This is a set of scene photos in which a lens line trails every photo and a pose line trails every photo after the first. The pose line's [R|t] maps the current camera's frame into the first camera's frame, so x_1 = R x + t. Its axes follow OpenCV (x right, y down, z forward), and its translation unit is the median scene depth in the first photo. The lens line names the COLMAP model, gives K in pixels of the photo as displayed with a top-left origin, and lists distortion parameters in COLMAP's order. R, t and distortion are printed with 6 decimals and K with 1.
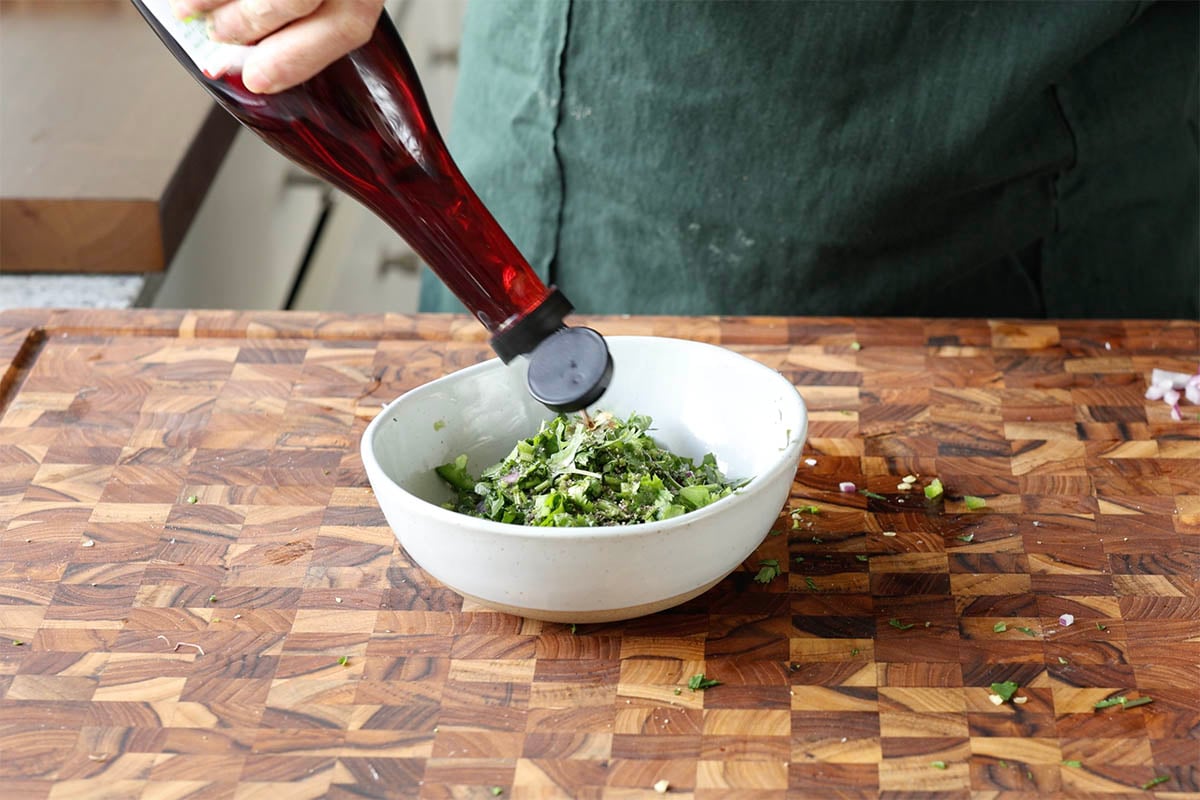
lens RADIAL K [[2149.8, 0, 600.0], [0, 2149.8, 400.0], [0, 0, 1]] dist [-0.027767, -0.007978]
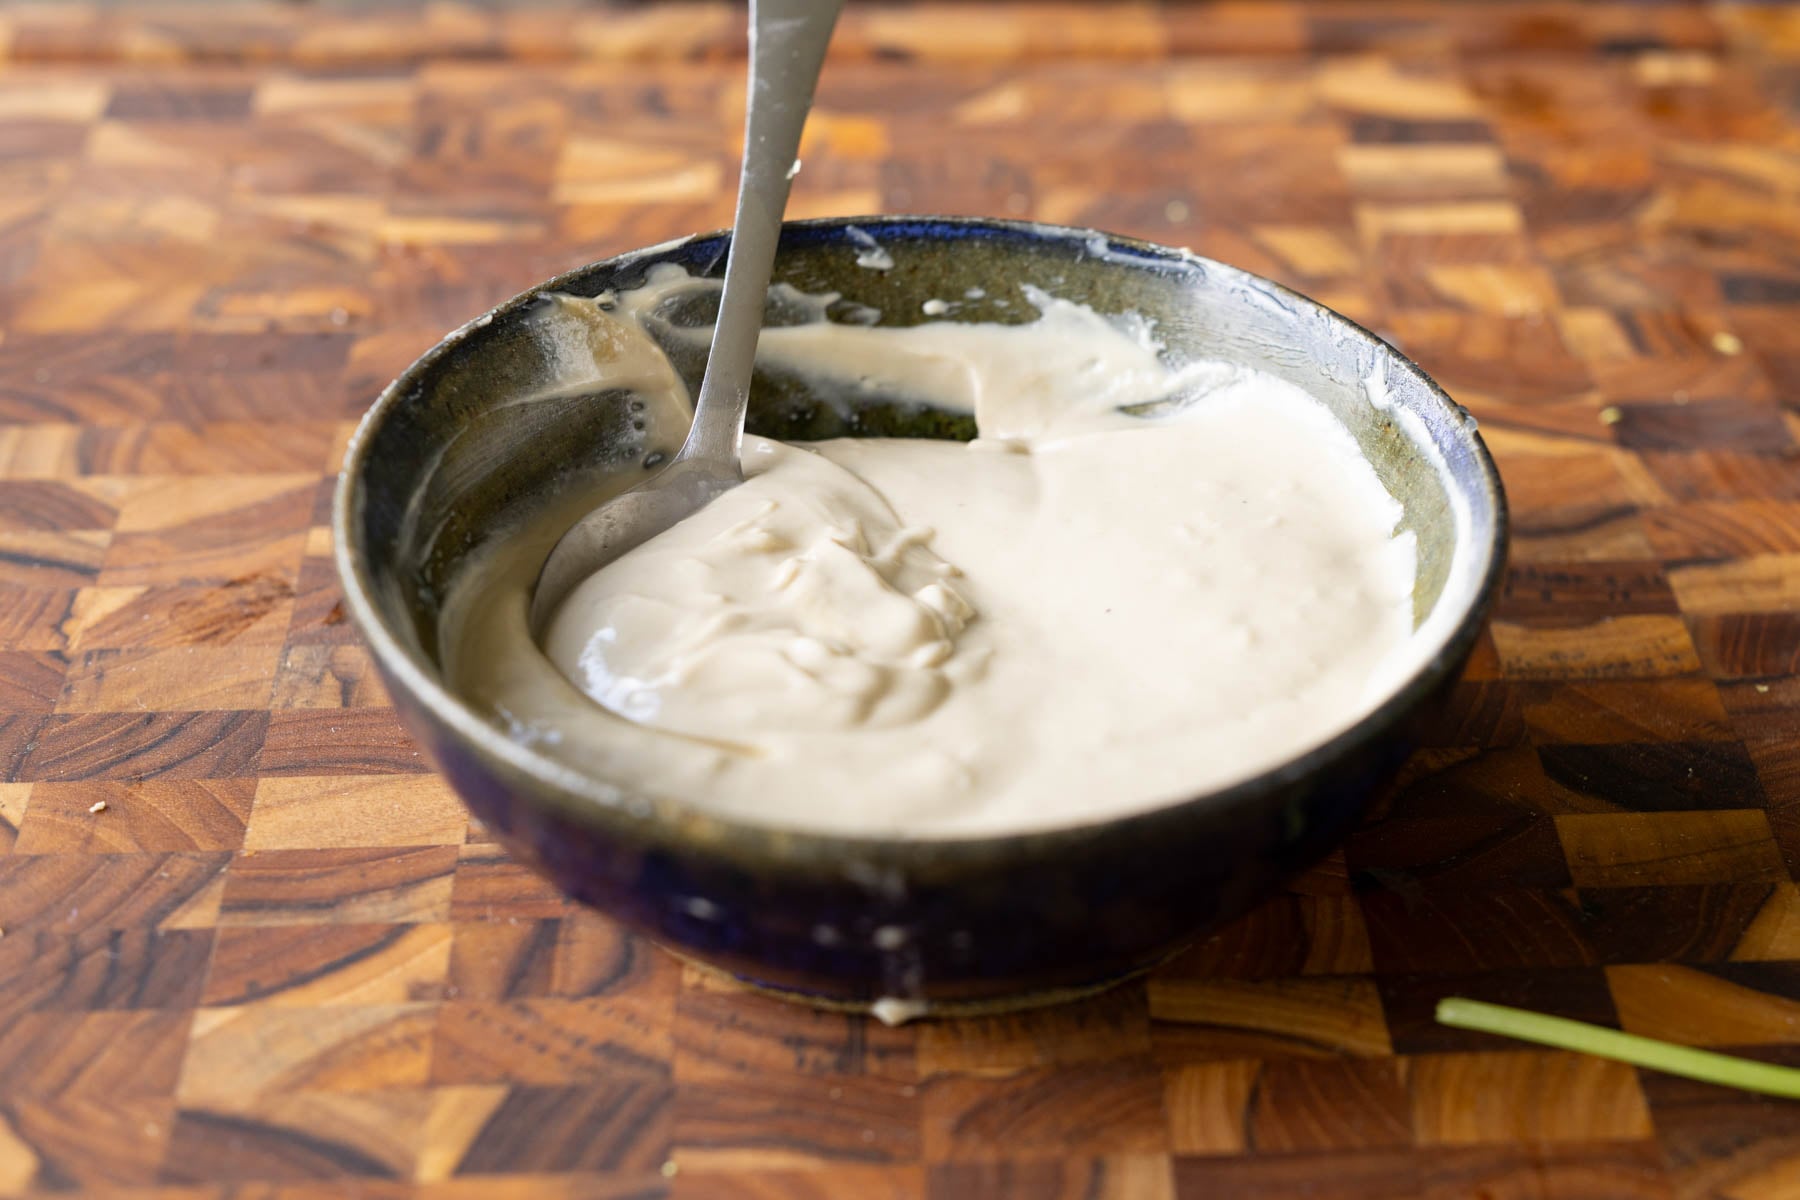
lens RADIAL K [[3224.7, 0, 900.0], [0, 3224.7, 600.0], [0, 0, 1]] dist [-0.027767, -0.007978]
pose [[0.998328, -0.026518, 0.051355, -0.058768], [0.019508, 0.990993, 0.132483, -0.006232], [-0.054406, -0.131259, 0.989854, 0.454300]]
